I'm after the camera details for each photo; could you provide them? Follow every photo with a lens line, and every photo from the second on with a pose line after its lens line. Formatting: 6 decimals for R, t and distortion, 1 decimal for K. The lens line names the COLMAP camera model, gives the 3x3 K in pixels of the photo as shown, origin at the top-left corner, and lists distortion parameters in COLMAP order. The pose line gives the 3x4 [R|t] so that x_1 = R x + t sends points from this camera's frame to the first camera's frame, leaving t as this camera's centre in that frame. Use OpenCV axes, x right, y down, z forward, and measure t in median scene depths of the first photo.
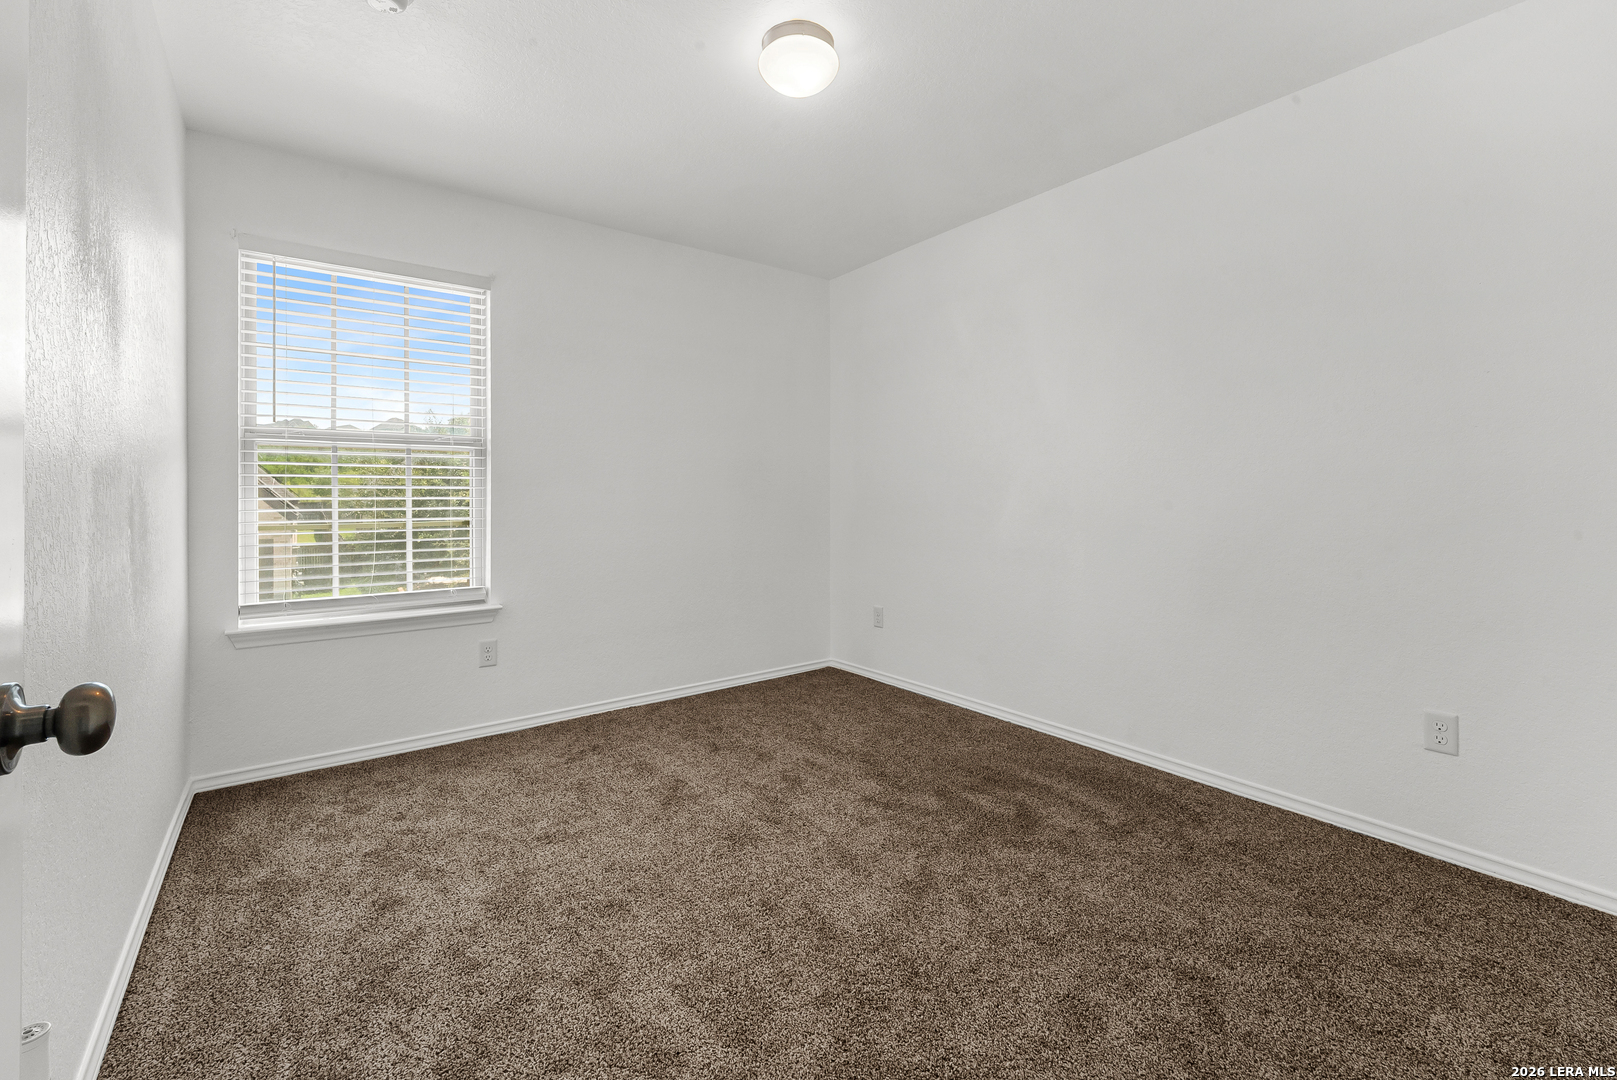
lens RADIAL K [[683.4, 0, 804.5], [0, 683.4, 503.0], [0, 0, 1]] dist [0.001621, -0.002893]
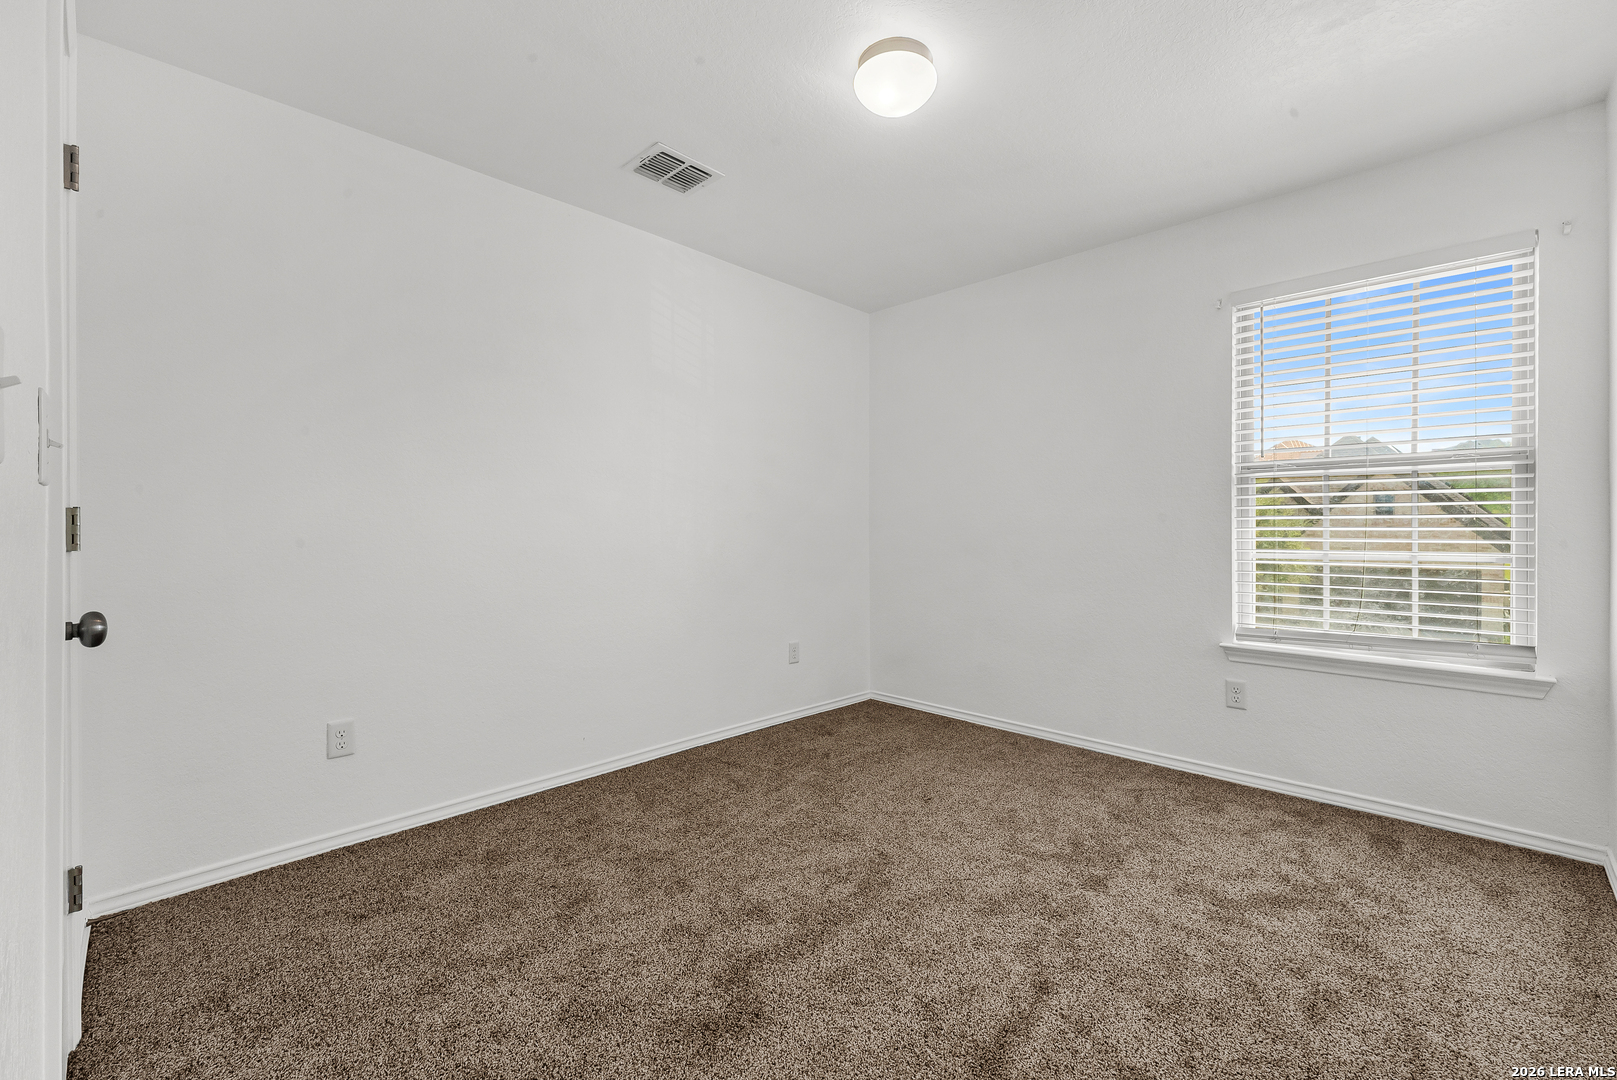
lens RADIAL K [[683.4, 0, 808.5], [0, 683.4, 540.0], [0, 0, 1]] dist [0.001110, -0.000109]
pose [[0.150994, 0.019108, -0.988350, 0.153048], [-0.009321, 0.999796, 0.017906, -0.001389], [0.988491, 0.006509, 0.151141, 0.115887]]
